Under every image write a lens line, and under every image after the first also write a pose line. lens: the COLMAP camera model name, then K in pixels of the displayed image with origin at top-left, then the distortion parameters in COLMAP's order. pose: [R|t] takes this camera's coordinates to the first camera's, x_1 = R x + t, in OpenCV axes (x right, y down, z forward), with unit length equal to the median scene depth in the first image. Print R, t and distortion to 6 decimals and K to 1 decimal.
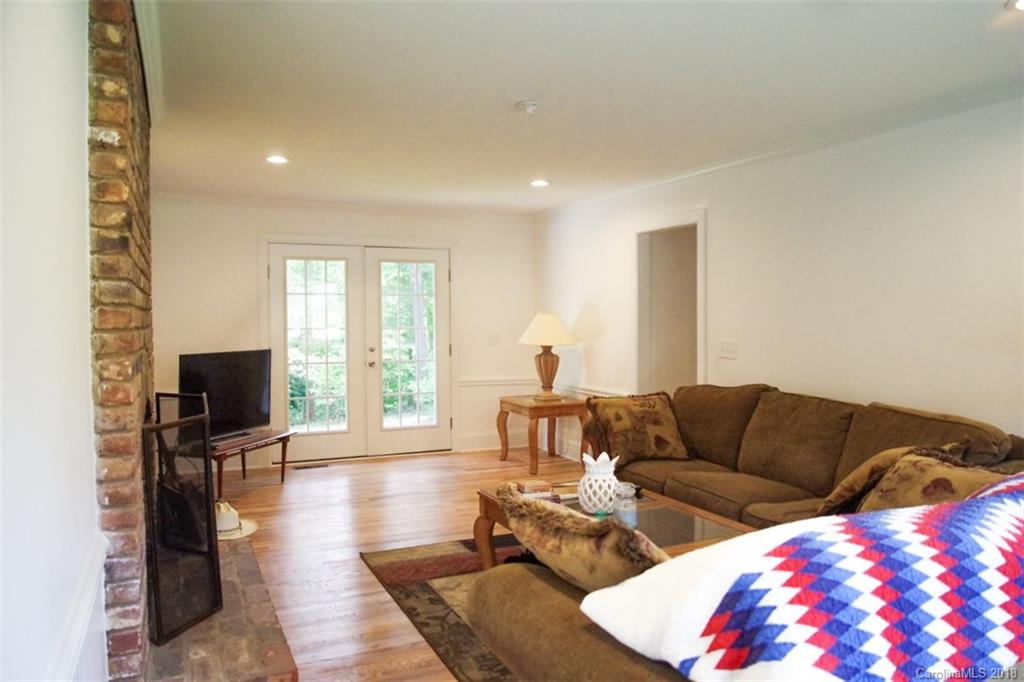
lens RADIAL K [[733.6, 0, 506.3], [0, 733.6, 342.6], [0, 0, 1]] dist [-0.044806, 0.001606]
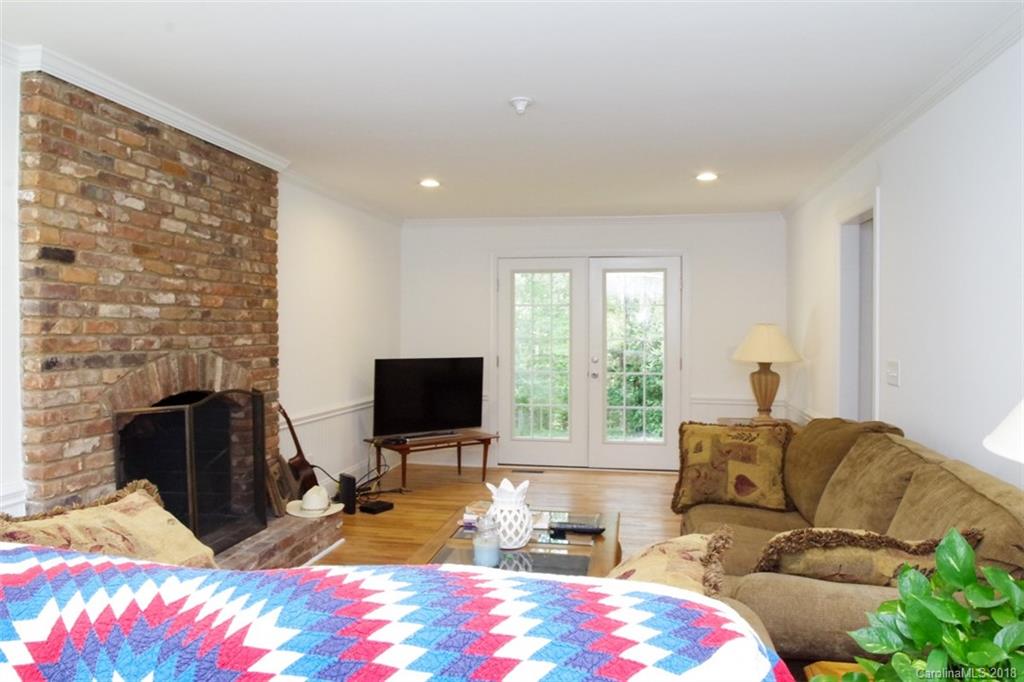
lens RADIAL K [[733.6, 0, 506.3], [0, 733.6, 342.6], [0, 0, 1]] dist [-0.044806, 0.001606]
pose [[0.810863, 0.015235, -0.585038, 0.649904], [-0.024349, 0.999674, -0.007715, -0.009608], [0.584730, 0.020501, 0.810969, 0.271733]]
